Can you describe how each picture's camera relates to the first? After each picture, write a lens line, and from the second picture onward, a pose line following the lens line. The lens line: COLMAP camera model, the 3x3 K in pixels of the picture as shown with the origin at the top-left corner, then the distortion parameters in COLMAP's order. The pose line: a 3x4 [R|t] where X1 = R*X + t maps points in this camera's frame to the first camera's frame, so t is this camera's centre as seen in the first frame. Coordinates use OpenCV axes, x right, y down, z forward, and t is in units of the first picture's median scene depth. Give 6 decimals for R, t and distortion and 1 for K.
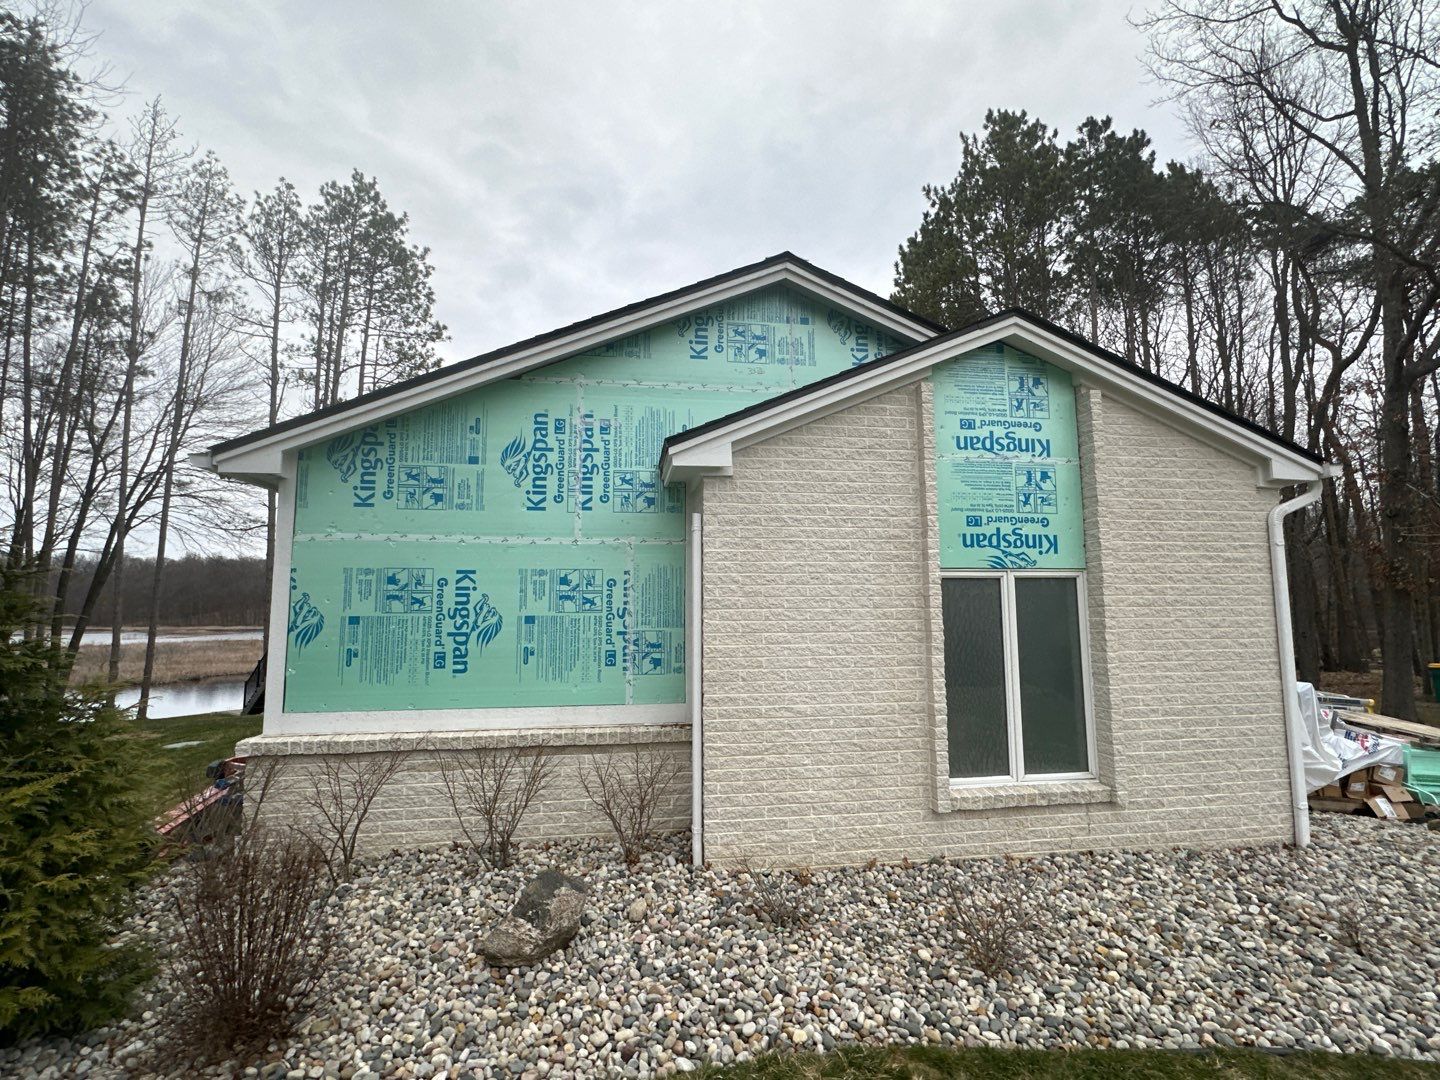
lens RADIAL K [[693.9, 0, 714.0], [0, 693.9, 537.0], [0, 0, 1]] dist [-0.003635, 0.003019]
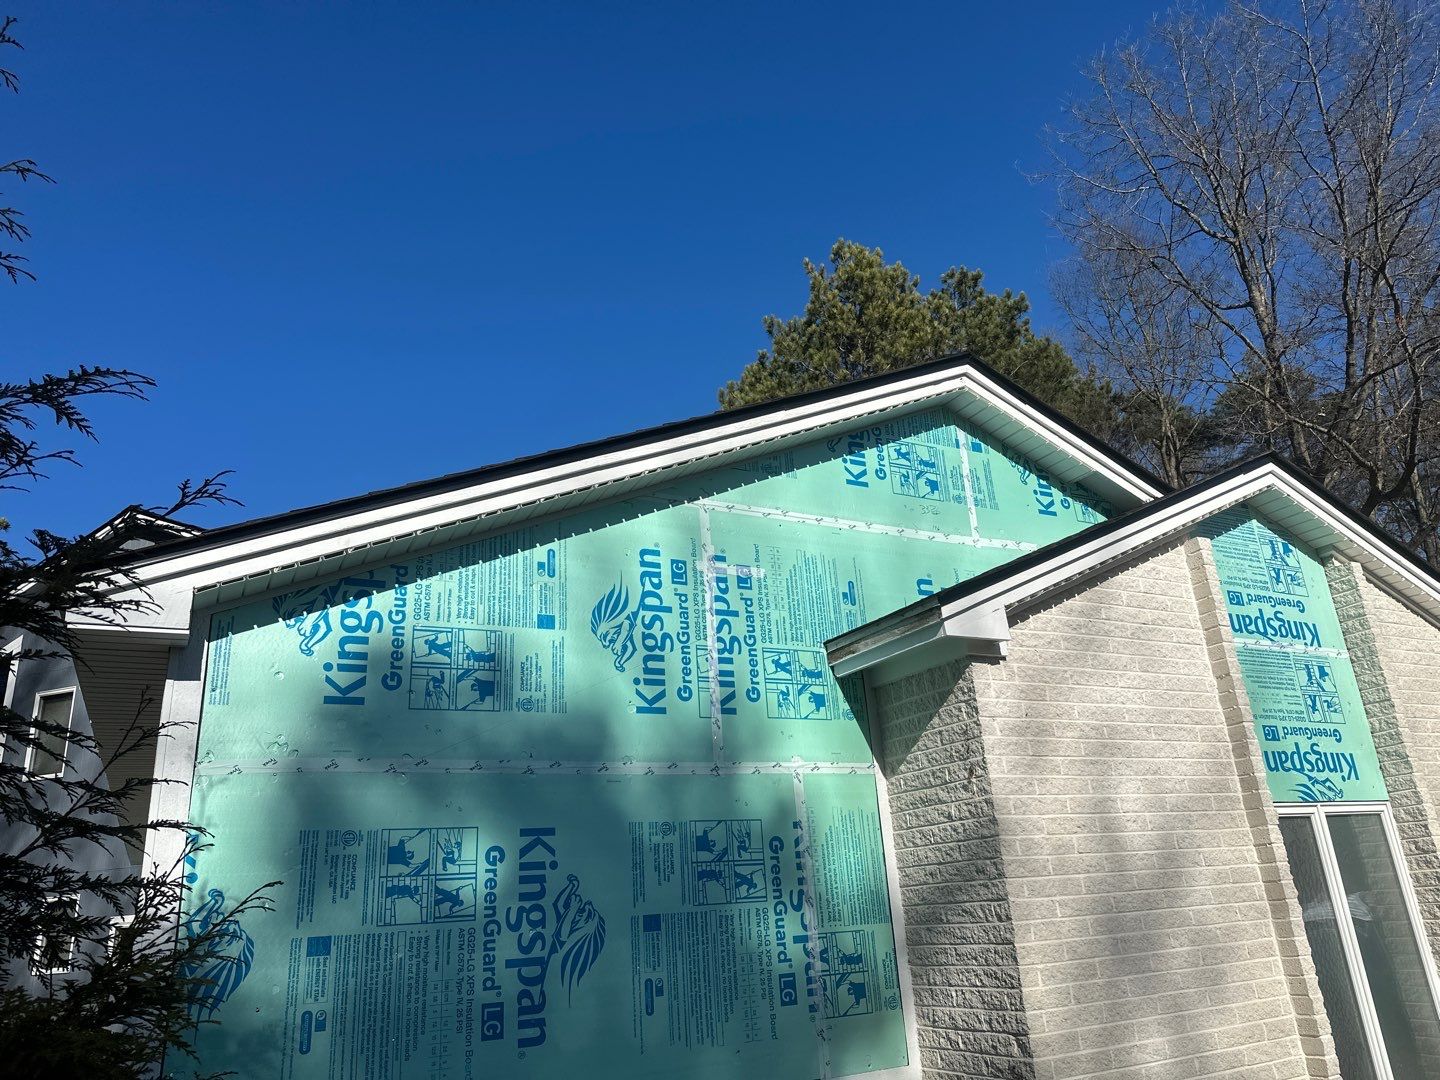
lens RADIAL K [[1028.3, 0, 710.9], [0, 1028.3, 508.2], [0, 0, 1]] dist [0.038971, -0.047874]
pose [[0.934044, 0.077594, 0.348628, -0.517188], [0.023702, 0.960497, -0.277280, 0.034410], [-0.356371, 0.267255, 0.895307, 0.186392]]
